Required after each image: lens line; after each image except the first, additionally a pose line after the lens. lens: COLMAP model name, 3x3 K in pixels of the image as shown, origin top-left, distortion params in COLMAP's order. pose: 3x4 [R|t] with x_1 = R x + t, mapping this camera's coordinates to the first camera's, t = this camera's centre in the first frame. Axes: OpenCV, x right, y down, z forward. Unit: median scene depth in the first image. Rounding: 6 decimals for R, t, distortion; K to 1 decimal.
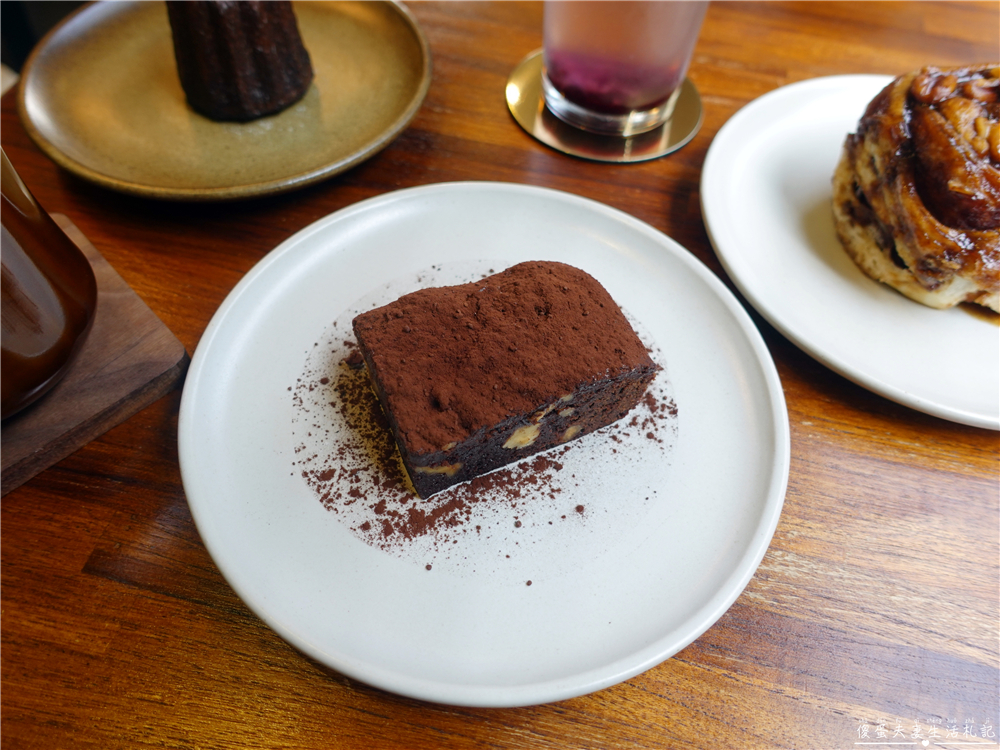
lens RADIAL K [[765.6, 0, 500.6], [0, 765.6, 370.6], [0, 0, 1]] dist [-0.002828, 0.003355]
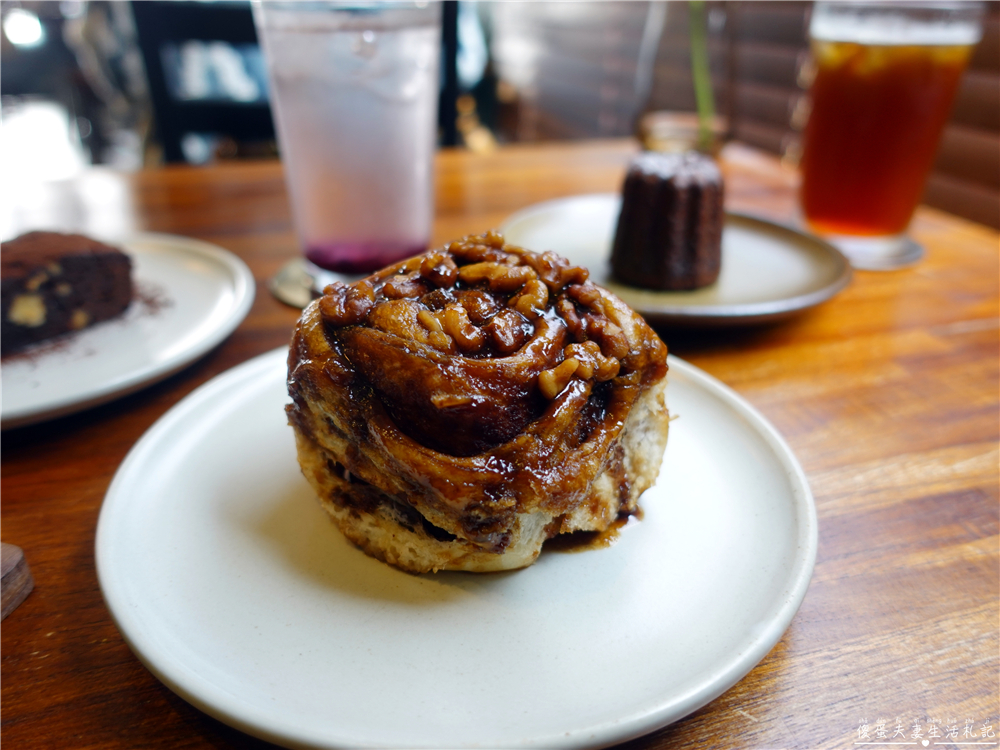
lens RADIAL K [[765.6, 0, 495.4], [0, 765.6, 378.1], [0, 0, 1]] dist [-0.002828, 0.003355]
pose [[0.760852, -0.338549, 0.553615, 0.240467], [0.542611, 0.799827, -0.256614, -0.055986], [-0.355920, 0.495643, 0.792250, 0.401877]]
